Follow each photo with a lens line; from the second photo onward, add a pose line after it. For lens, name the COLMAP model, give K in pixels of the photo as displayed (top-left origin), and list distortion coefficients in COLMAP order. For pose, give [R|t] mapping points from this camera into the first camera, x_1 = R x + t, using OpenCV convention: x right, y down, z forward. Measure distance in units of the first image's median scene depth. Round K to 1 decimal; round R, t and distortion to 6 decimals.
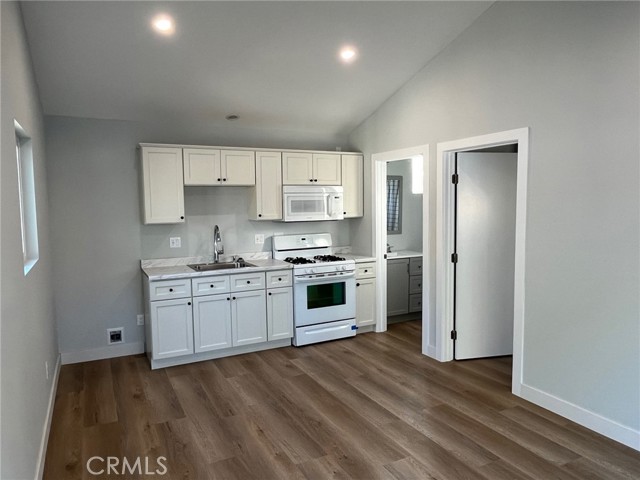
lens RADIAL K [[446.1, 0, 318.2], [0, 446.1, 239.3], [0, 0, 1]] dist [-0.001199, 0.000001]
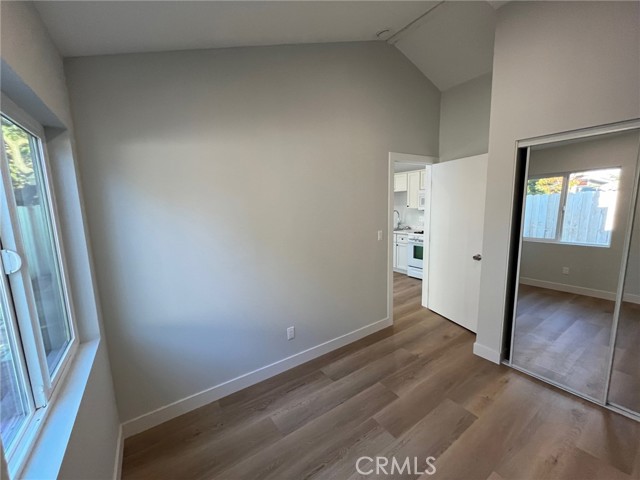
lens RADIAL K [[259.7, 0, 318.9], [0, 259.7, 240.6], [0, 0, 1]] dist [0.000281, -0.000080]
pose [[0.127378, 0.157162, -0.979324, 0.996641], [-0.058209, 0.986849, 0.150799, -0.054843], [0.990145, 0.037797, 0.134851, 0.486147]]
